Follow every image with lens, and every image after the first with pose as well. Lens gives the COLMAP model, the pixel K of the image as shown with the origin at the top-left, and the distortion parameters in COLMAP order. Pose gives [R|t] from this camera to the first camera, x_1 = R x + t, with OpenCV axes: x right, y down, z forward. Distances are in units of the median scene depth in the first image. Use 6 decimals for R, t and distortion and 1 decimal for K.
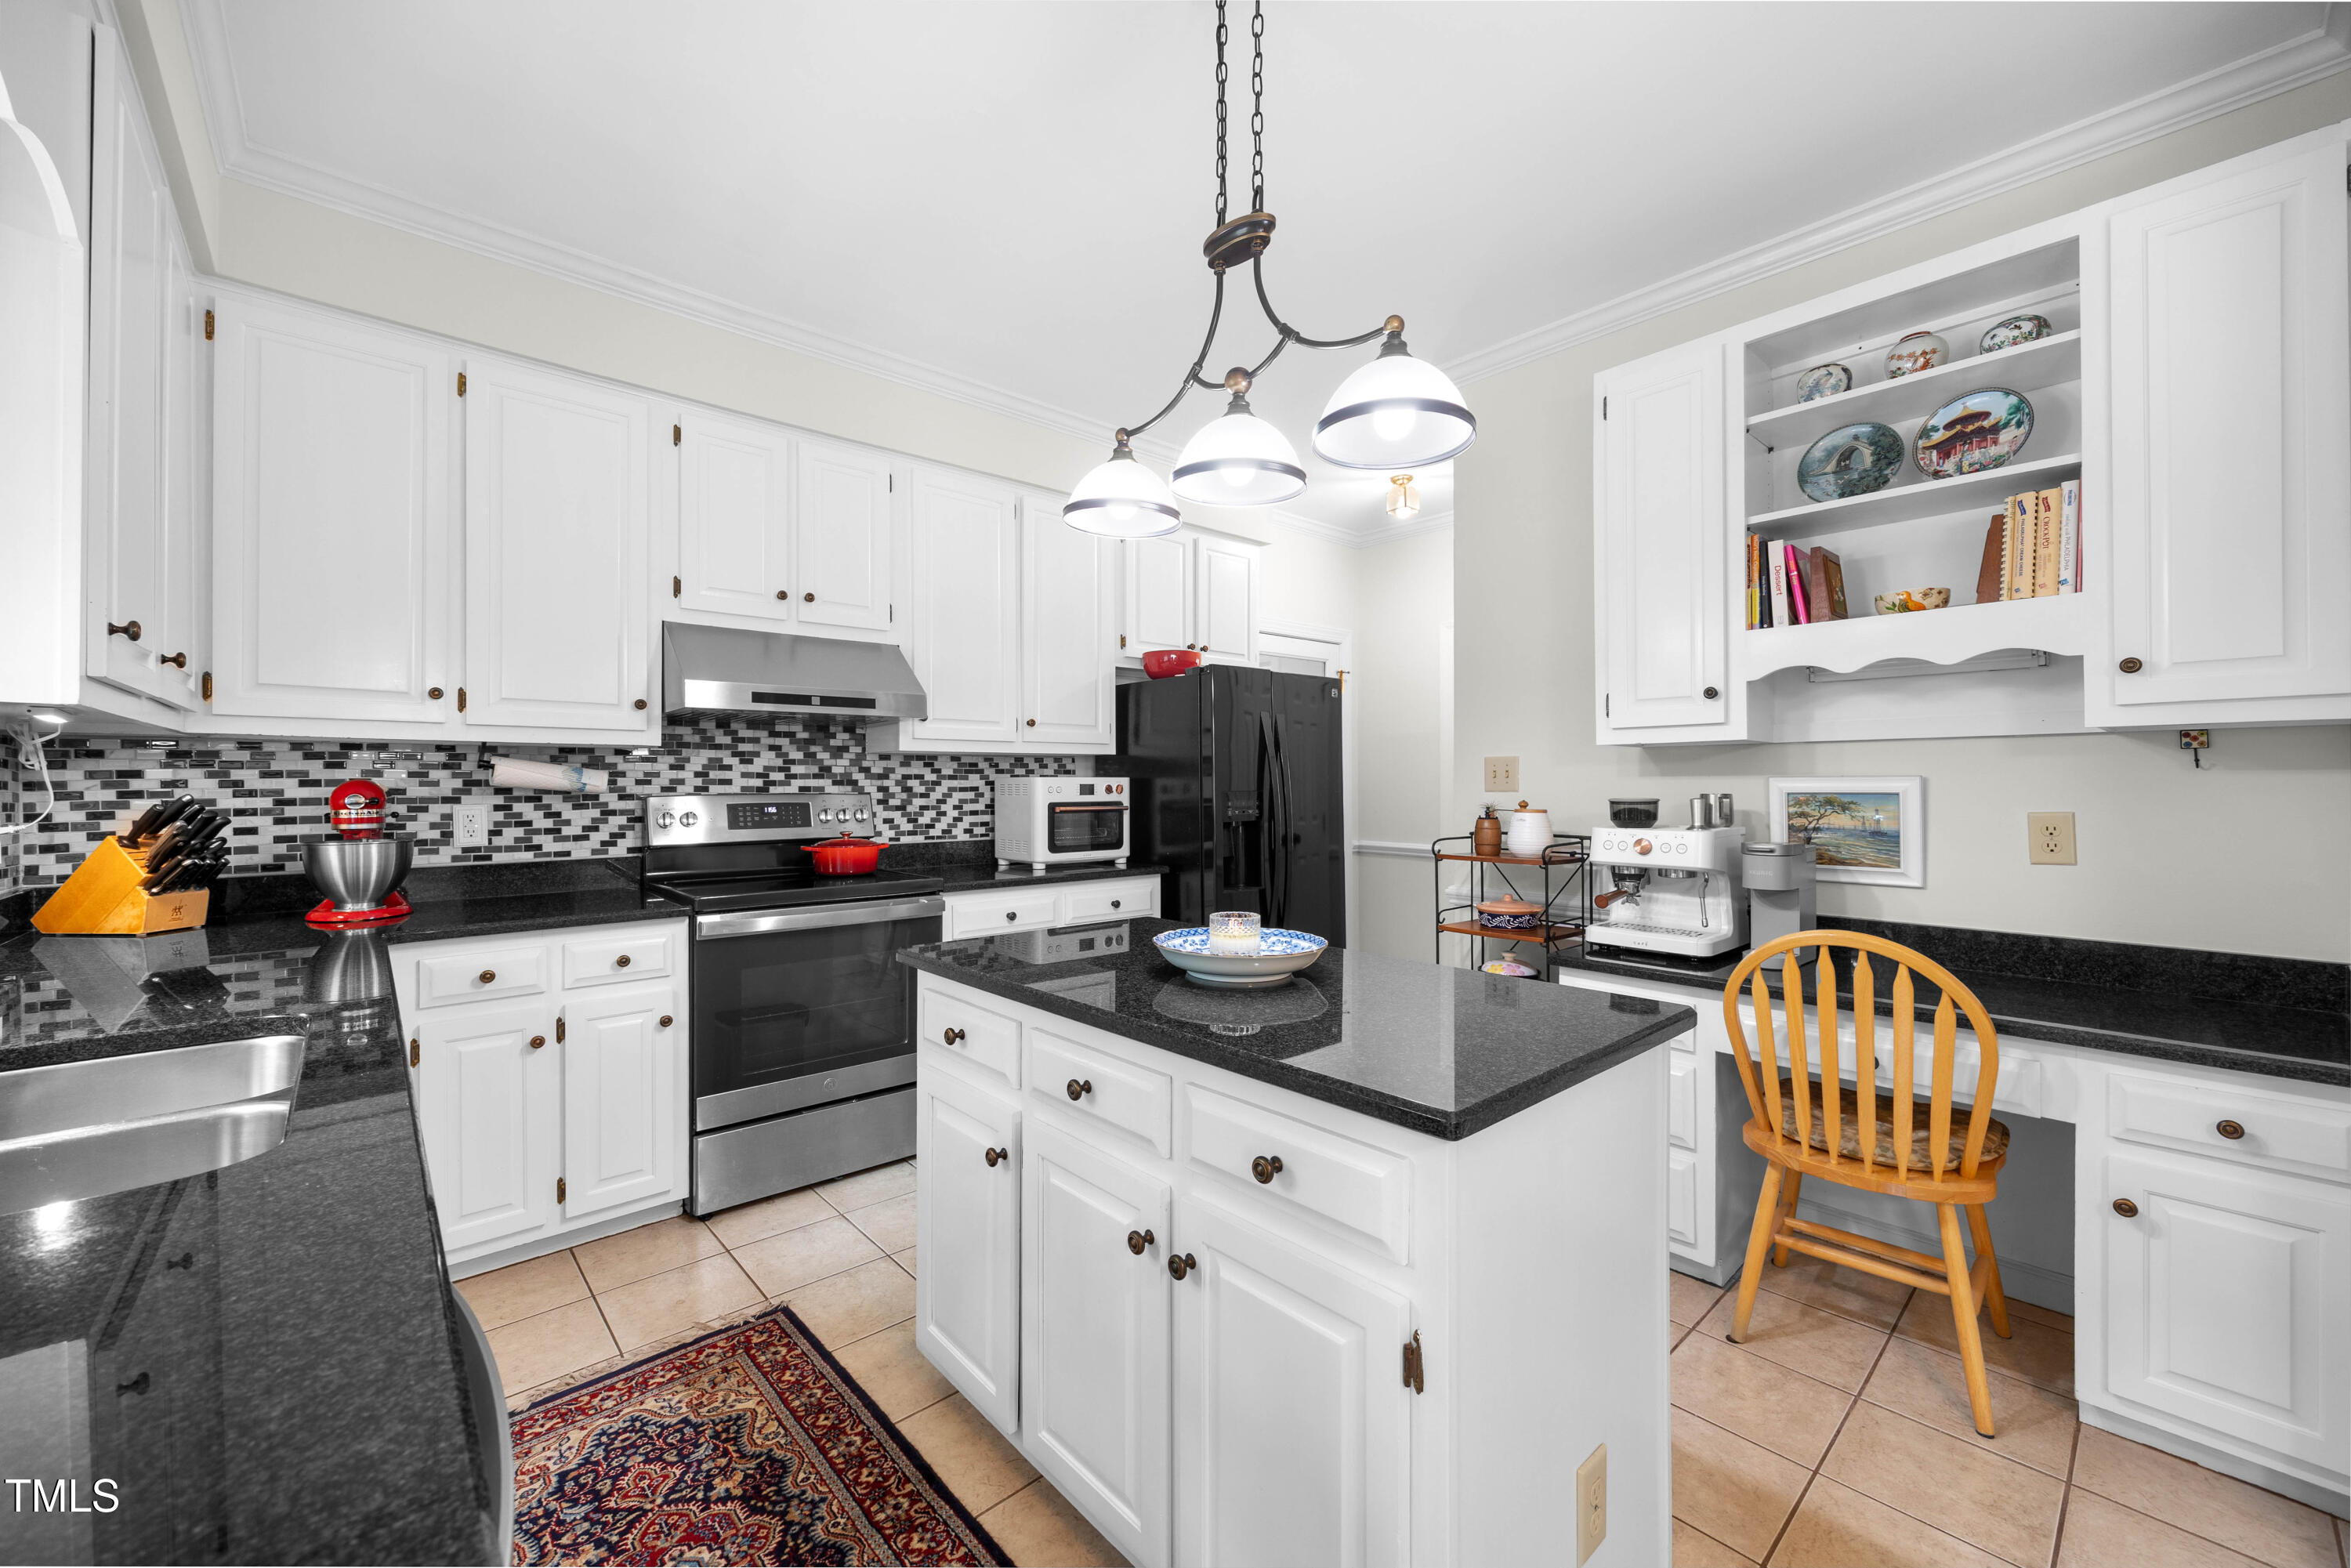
lens RADIAL K [[913.3, 0, 1177.8], [0, 913.3, 780.6], [0, 0, 1]] dist [0.002367, -0.000801]
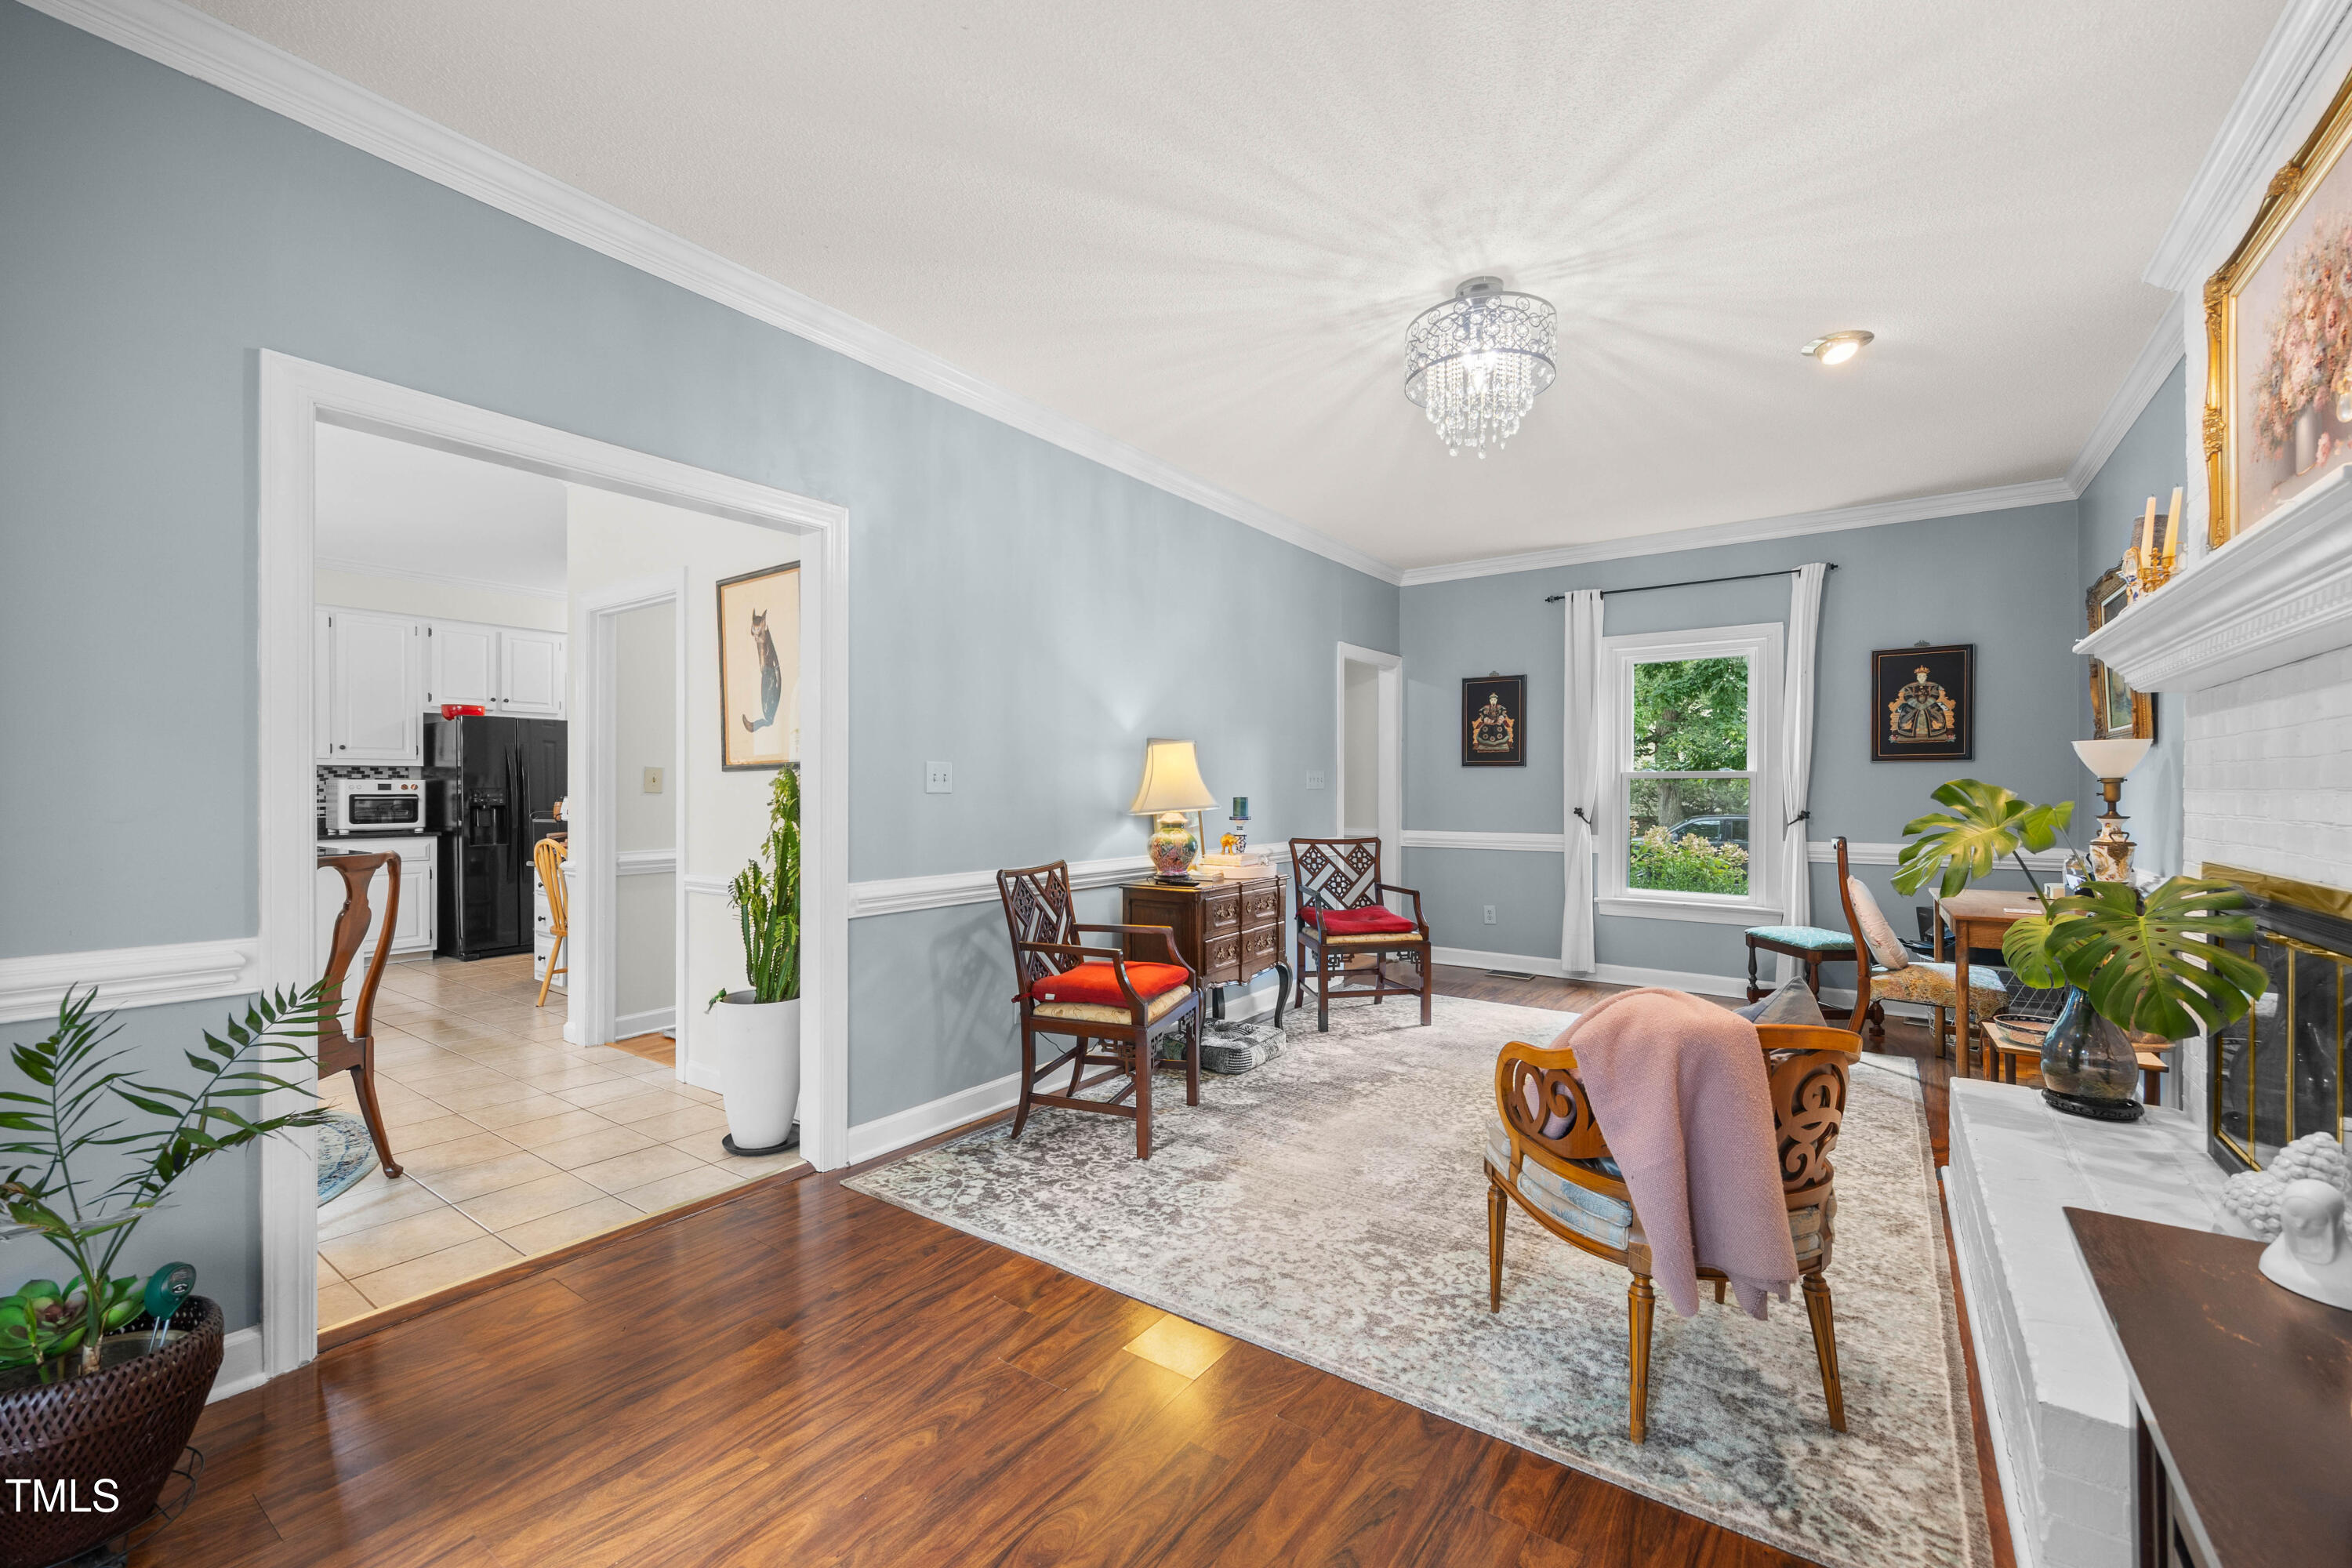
lens RADIAL K [[957.1, 0, 1176.5], [0, 957.1, 789.9], [0, 0, 1]] dist [0.001913, -0.000143]
pose [[0.977587, 0.002576, 0.210516, 1.249027], [-0.003850, 0.999977, 0.005640, -0.000582], [-0.210496, -0.006324, 0.977574, -1.355317]]
